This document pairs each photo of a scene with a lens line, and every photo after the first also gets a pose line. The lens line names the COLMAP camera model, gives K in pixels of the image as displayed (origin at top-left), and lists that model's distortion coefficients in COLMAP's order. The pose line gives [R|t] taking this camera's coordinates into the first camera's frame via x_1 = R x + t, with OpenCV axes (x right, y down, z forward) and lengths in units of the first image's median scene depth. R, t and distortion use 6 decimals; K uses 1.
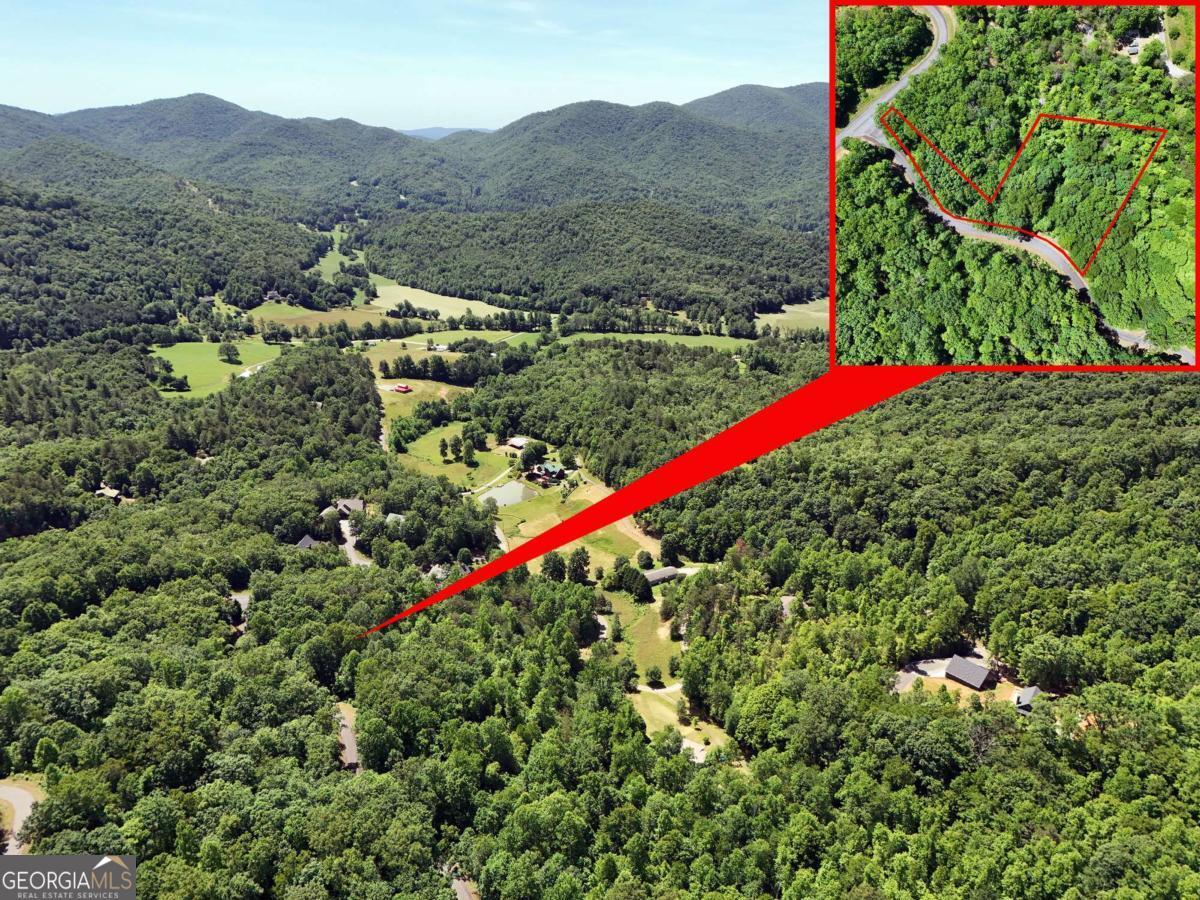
lens RADIAL K [[859.0, 0, 600.0], [0, 859.0, 450.0], [0, 0, 1]] dist [0.017457, -0.000327]
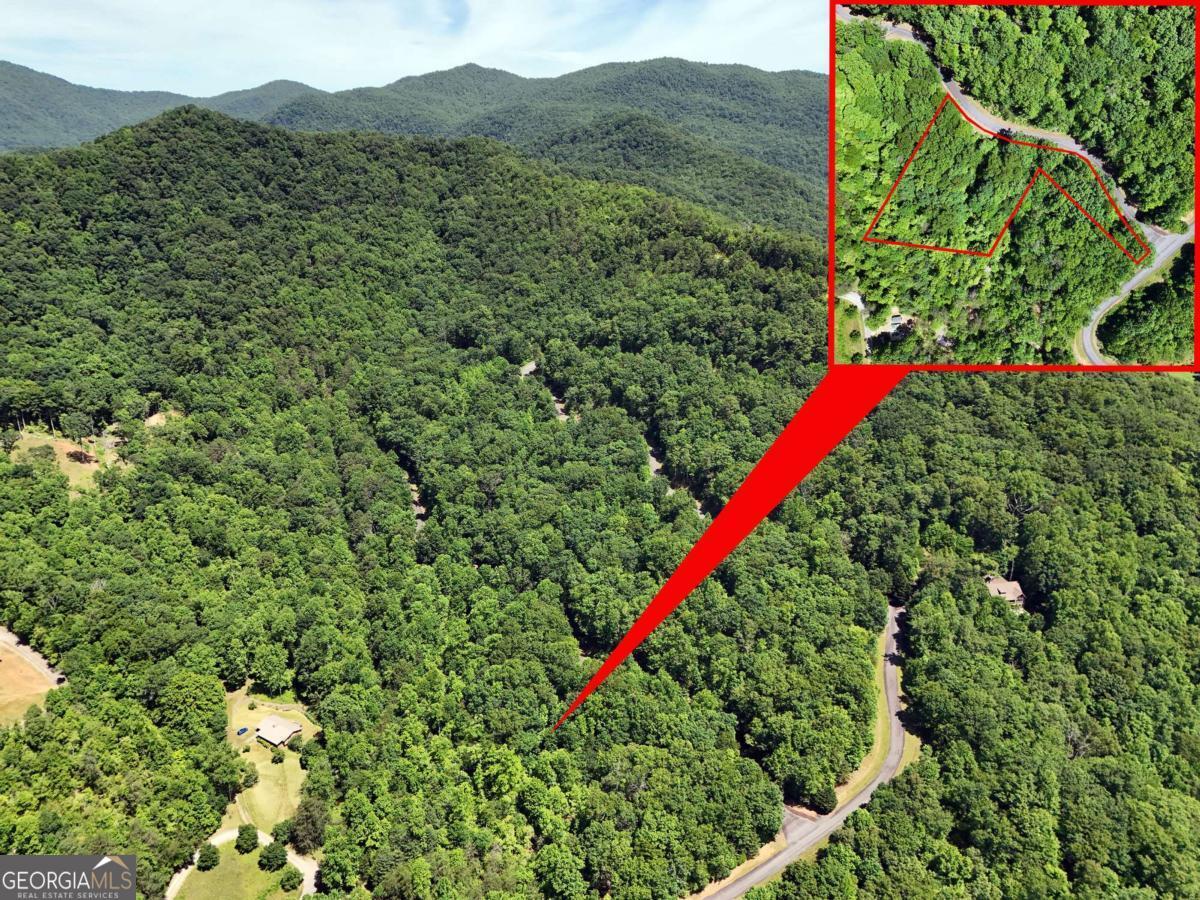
lens RADIAL K [[859.0, 0, 600.0], [0, 859.0, 450.0], [0, 0, 1]] dist [0.017457, -0.000327]
pose [[-0.999479, -0.004268, -0.032007, 0.988269], [0.003615, -0.999784, 0.020455, -0.632982], [-0.032087, 0.020329, 0.999278, 0.022331]]
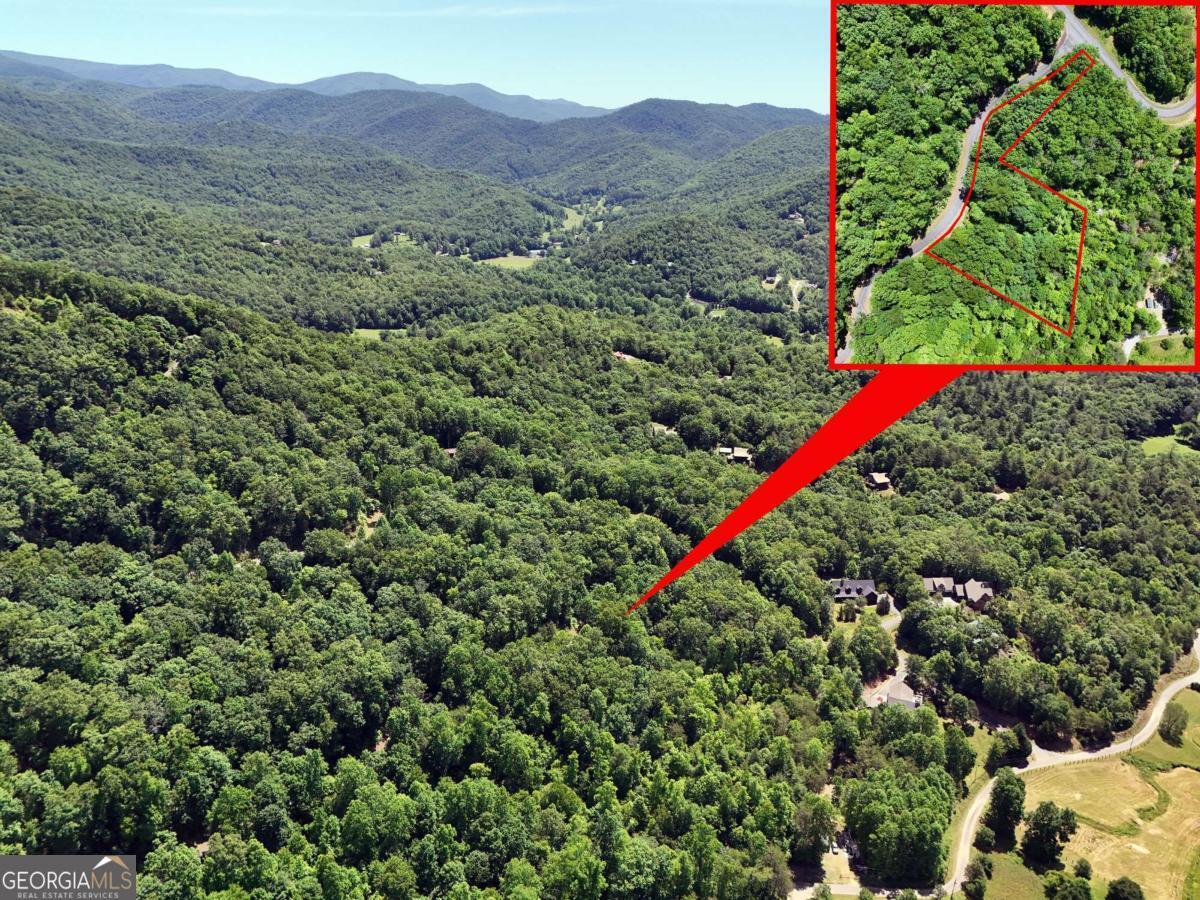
lens RADIAL K [[859.0, 0, 600.0], [0, 859.0, 450.0], [0, 0, 1]] dist [0.017457, -0.000327]
pose [[-0.005374, 0.999642, -0.026227, 0.814012], [-0.999968, -0.005525, -0.005706, 0.178321], [-0.005849, 0.026195, 0.999640, 0.011140]]
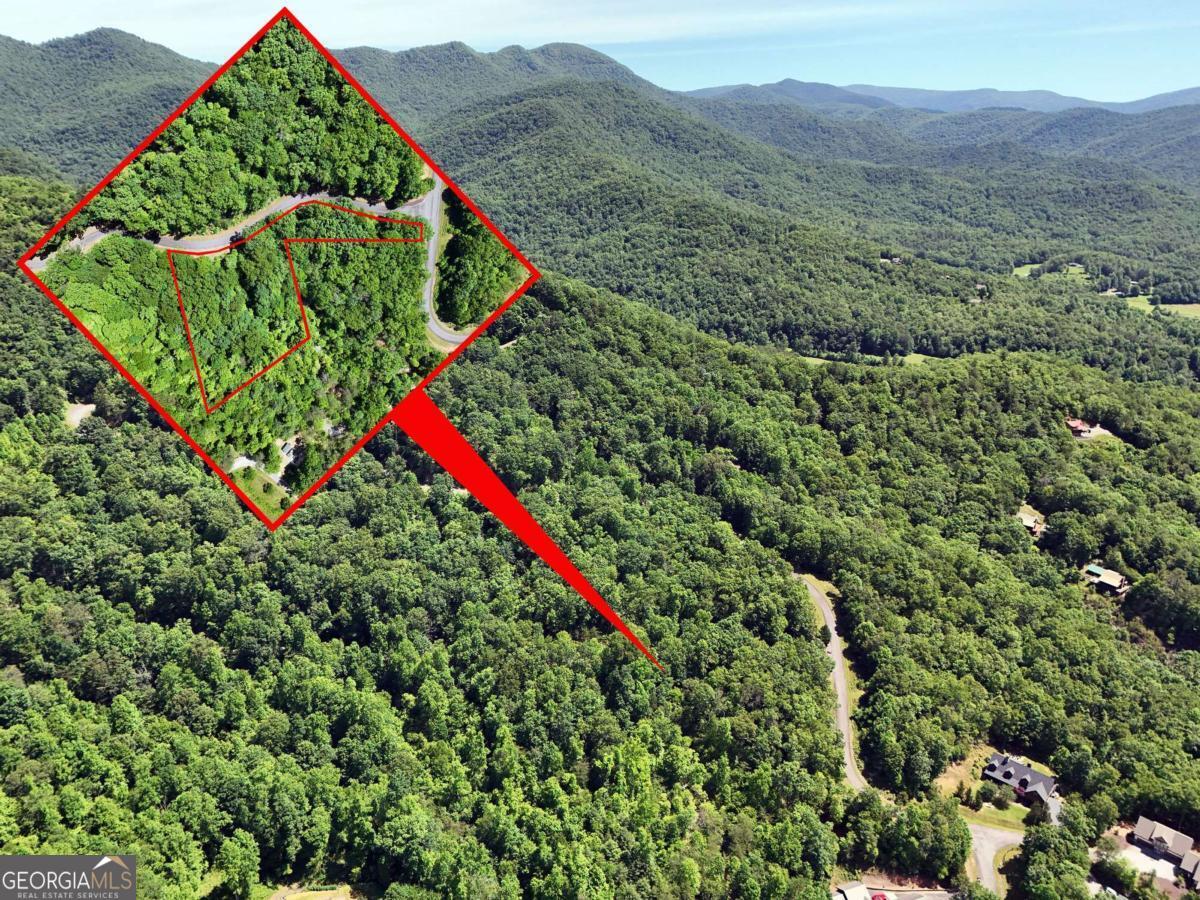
lens RADIAL K [[859.0, 0, 600.0], [0, 859.0, 450.0], [0, 0, 1]] dist [0.017457, -0.000327]
pose [[-0.723456, 0.690265, -0.012032, 0.367068], [-0.690326, -0.723104, 0.023882, -0.735661], [0.007785, 0.025584, 0.999642, 0.010947]]
